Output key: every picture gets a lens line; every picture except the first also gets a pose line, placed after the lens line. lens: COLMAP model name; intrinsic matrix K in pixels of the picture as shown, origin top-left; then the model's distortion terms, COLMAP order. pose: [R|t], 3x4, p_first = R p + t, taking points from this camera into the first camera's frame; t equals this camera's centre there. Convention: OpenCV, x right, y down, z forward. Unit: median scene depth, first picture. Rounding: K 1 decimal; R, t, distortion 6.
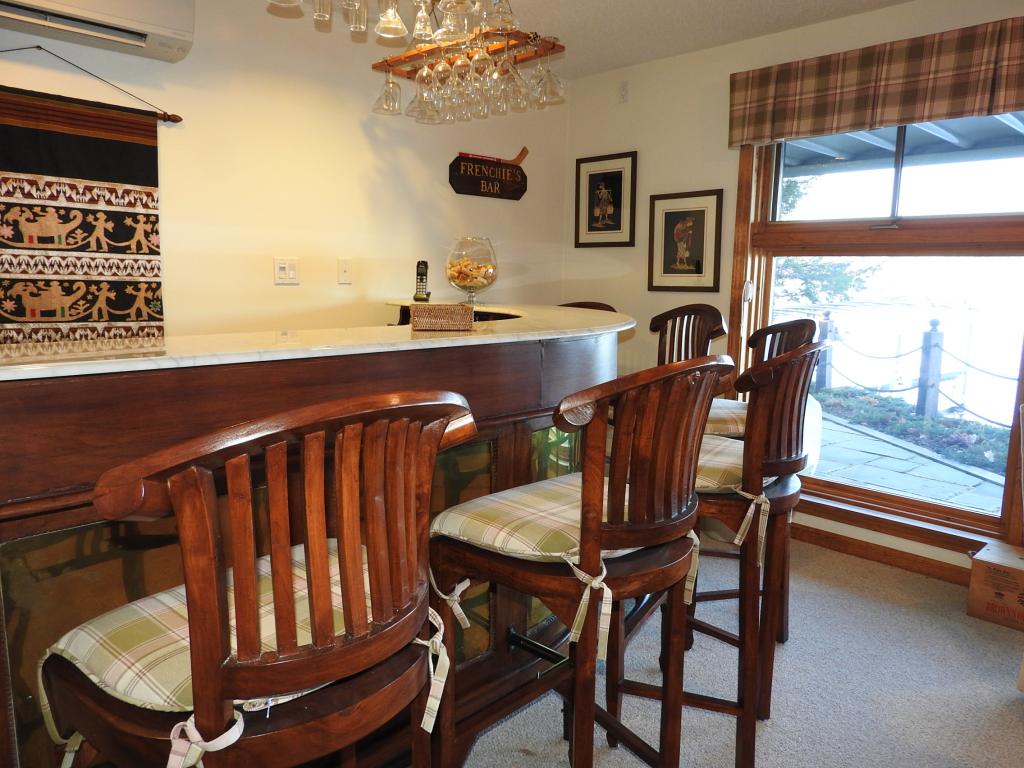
lens RADIAL K [[729.0, 0, 513.9], [0, 729.0, 387.8], [0, 0, 1]] dist [-0.005188, 0.002327]
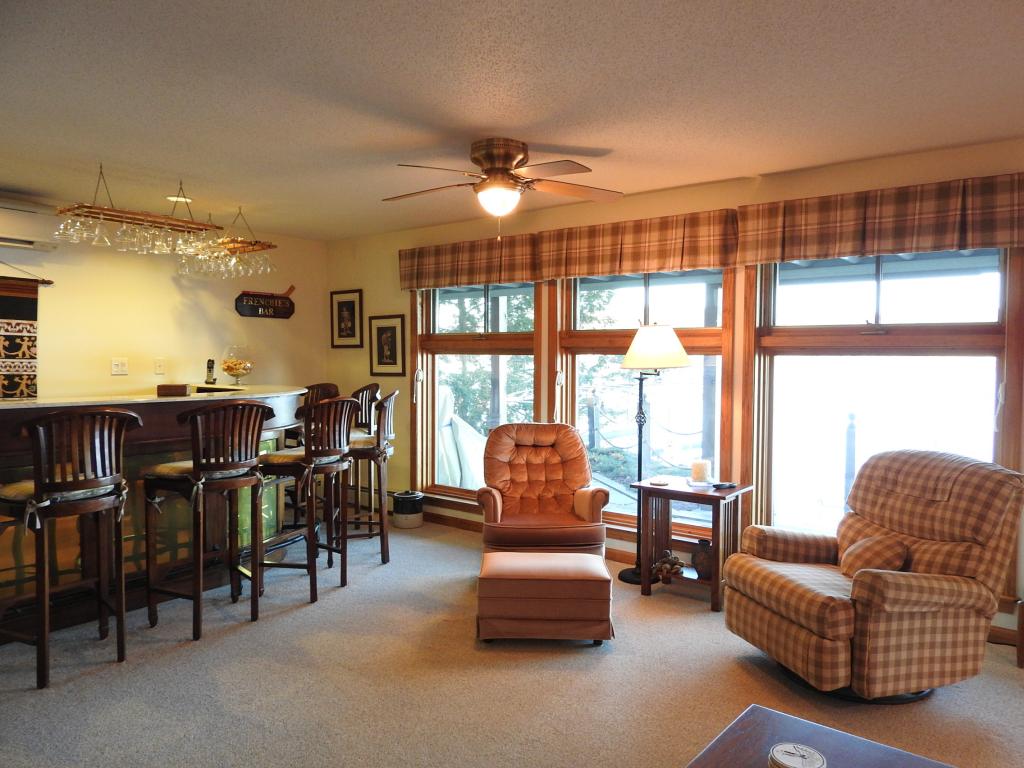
lens RADIAL K [[729.0, 0, 515.0], [0, 729.0, 386.7], [0, 0, 1]] dist [-0.005188, 0.002327]
pose [[0.992003, -0.014471, 0.125385, 0.371721], [0.028910, 0.993047, -0.114112, 0.098853], [-0.122862, 0.116825, 0.985524, -0.732986]]
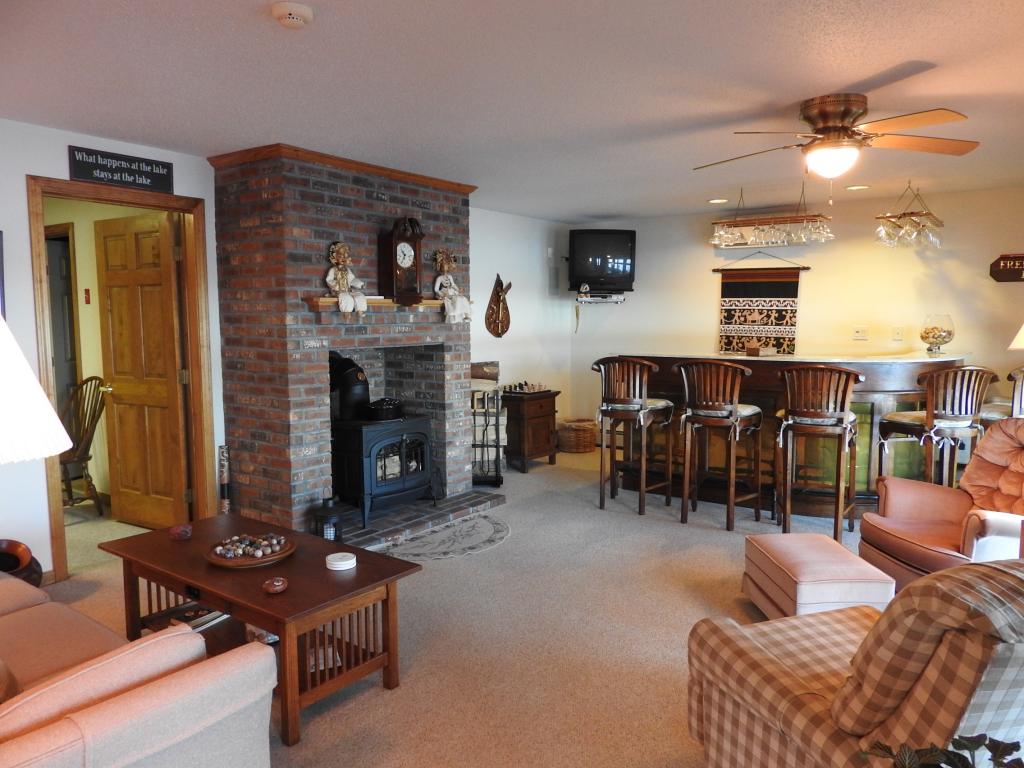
lens RADIAL K [[729.0, 0, 515.8], [0, 729.0, 385.2], [0, 0, 1]] dist [-0.005188, 0.002327]
pose [[0.158548, 0.079558, -0.984141, 1.494158], [-0.150647, 0.987027, 0.055522, 0.009588], [0.975791, 0.139455, 0.168476, -0.220583]]
